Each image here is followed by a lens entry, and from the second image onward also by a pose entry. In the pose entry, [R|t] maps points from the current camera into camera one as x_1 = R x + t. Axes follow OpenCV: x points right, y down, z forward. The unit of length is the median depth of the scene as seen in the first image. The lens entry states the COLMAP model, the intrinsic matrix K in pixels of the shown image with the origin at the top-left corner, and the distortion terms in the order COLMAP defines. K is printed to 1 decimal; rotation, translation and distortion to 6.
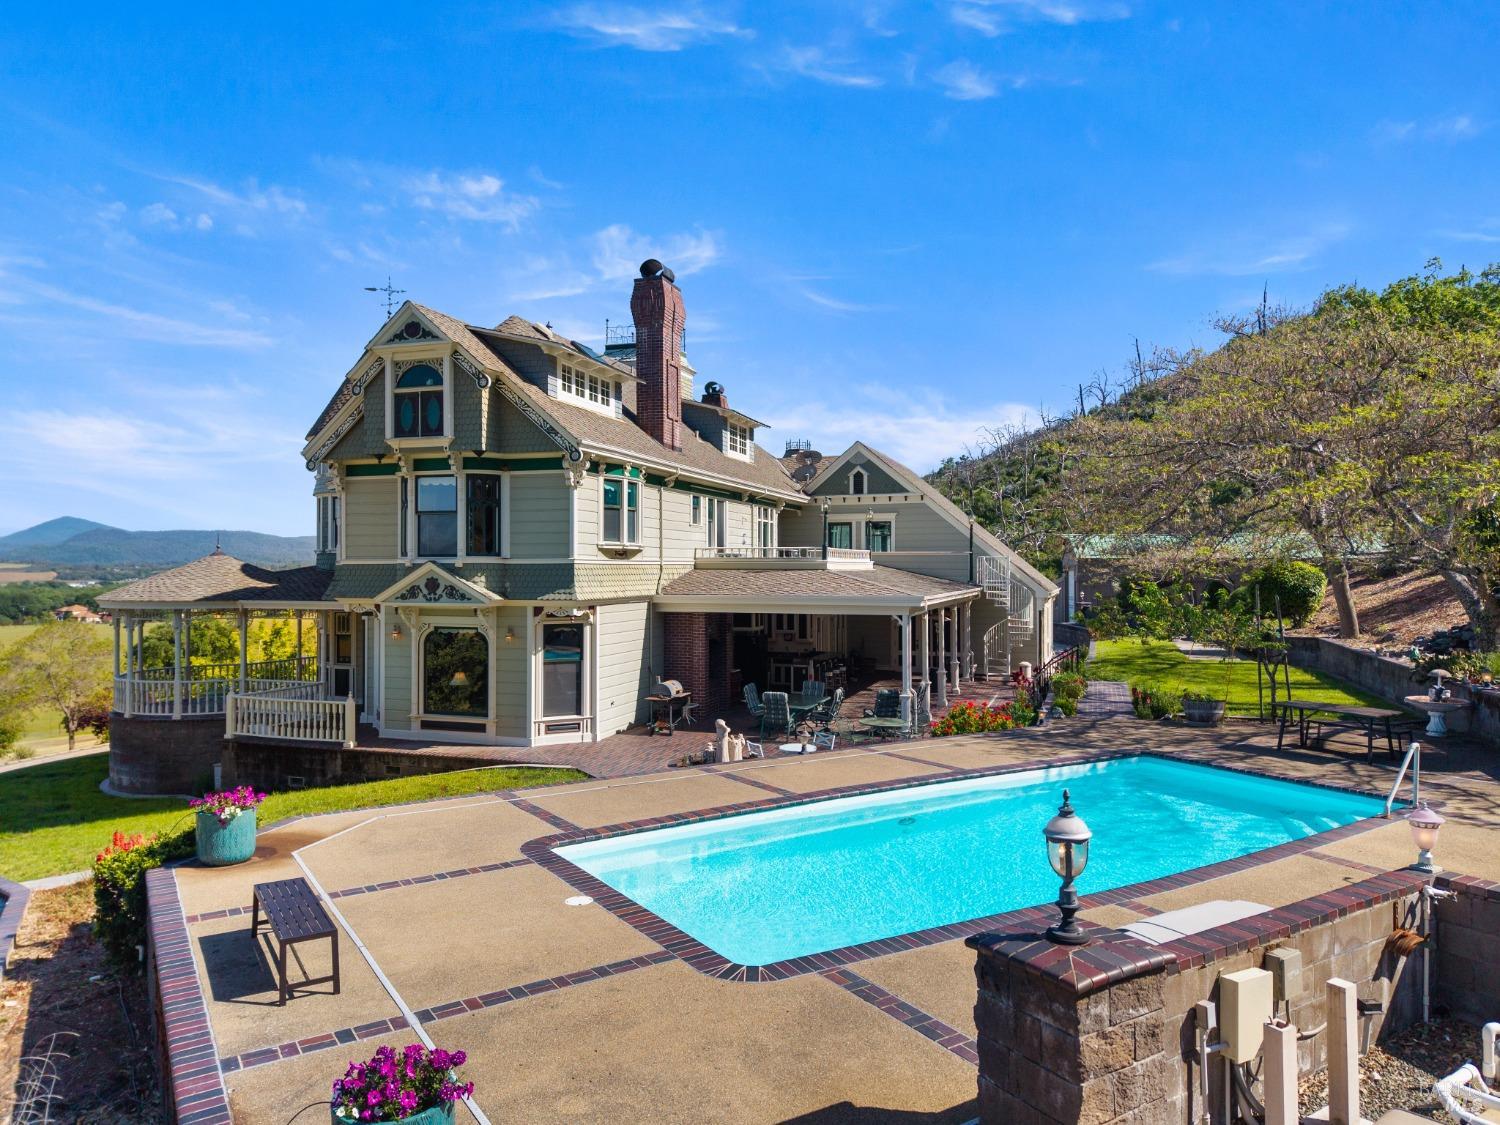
lens RADIAL K [[1065.7, 0, 750.0], [0, 1065.7, 562.5], [0, 0, 1]] dist [0.001088, -0.000125]
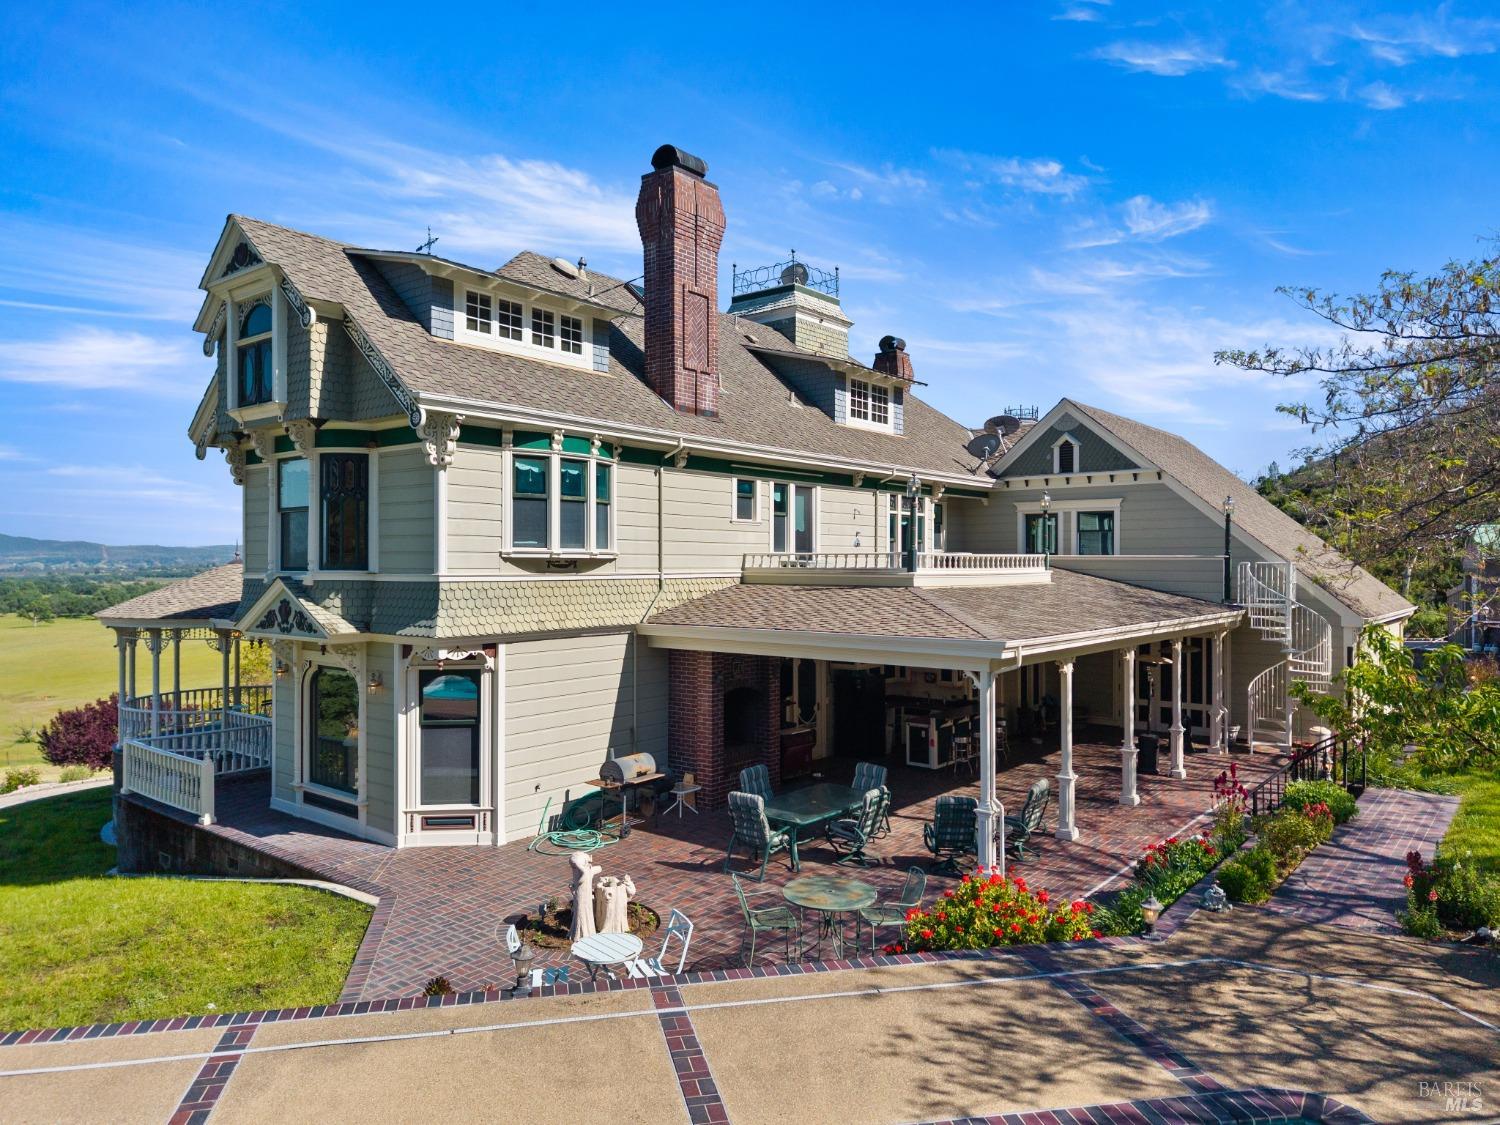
lens RADIAL K [[1027.8, 0, 744.4], [0, 1027.8, 559.0], [0, 0, 1]] dist [0.001834, -0.001537]
pose [[0.933074, -0.002303, -0.359676, 0.212074], [0.002583, 0.999997, 0.000300, -0.011278], [0.359674, -0.001209, 0.933077, 0.408067]]
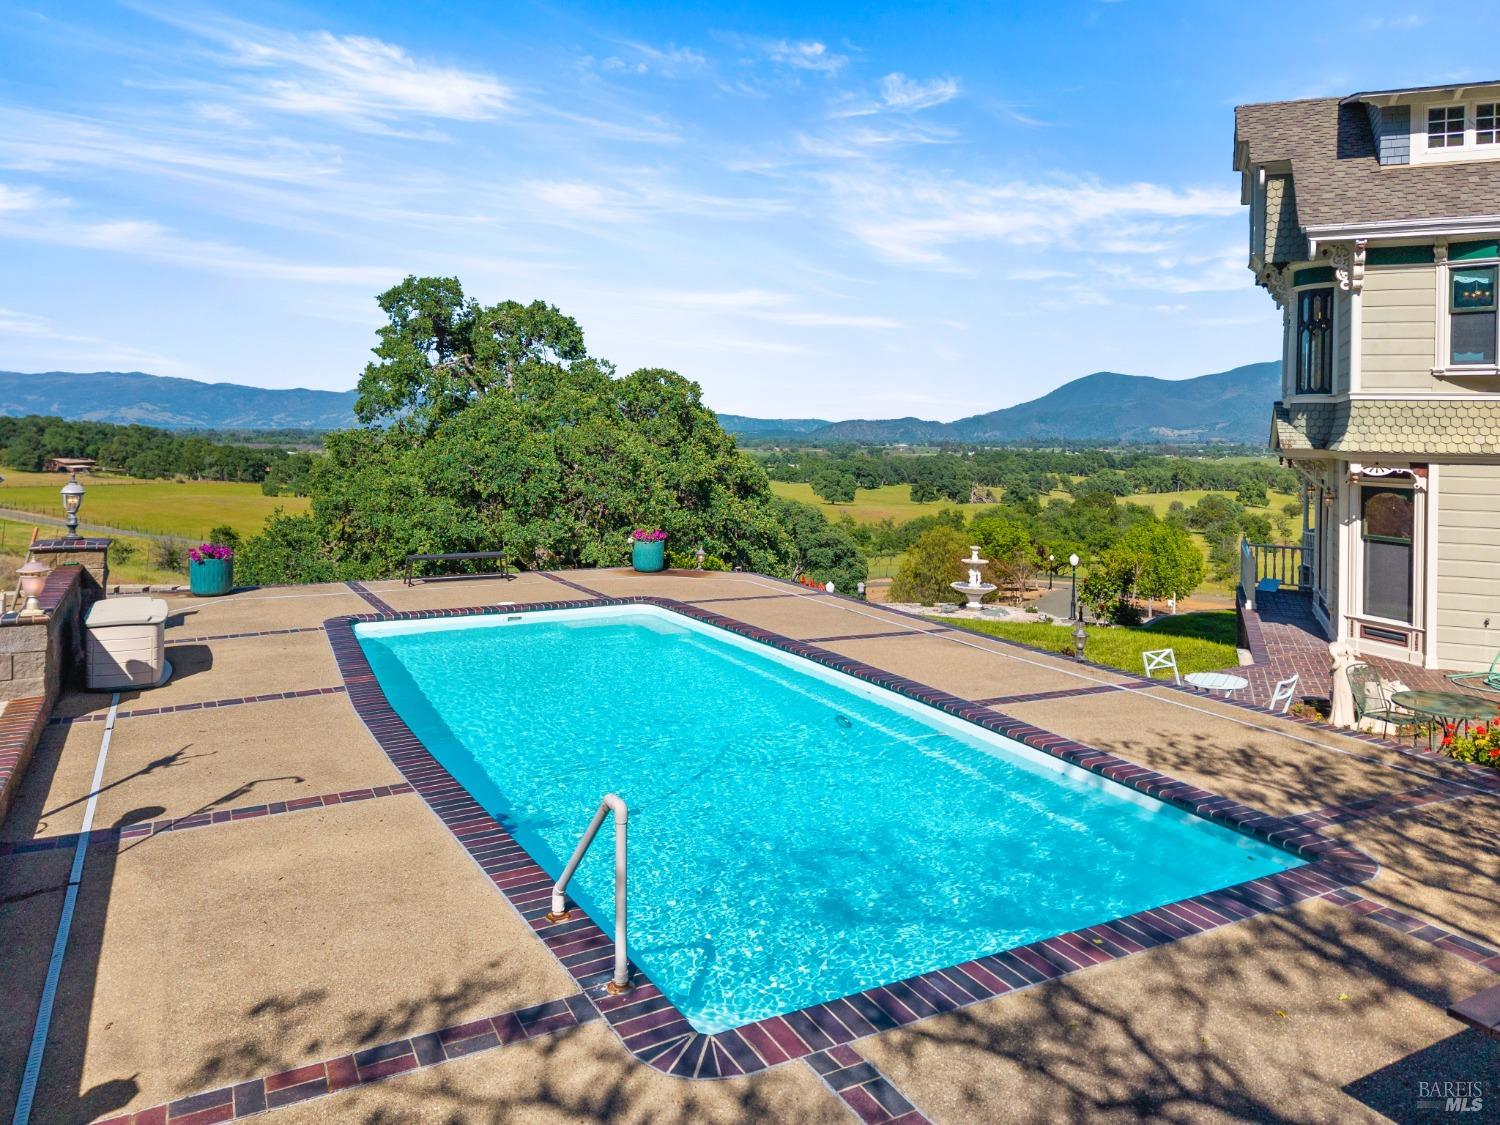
lens RADIAL K [[1027.8, 0, 750.6], [0, 1027.8, 434.0], [0, 0, 1]] dist [-0.001108, -0.001249]
pose [[-0.103134, 0.003797, -0.994660, 0.482751], [-0.006574, 0.999968, 0.004499, 0.020236], [0.994646, 0.007003, -0.103105, 0.585823]]
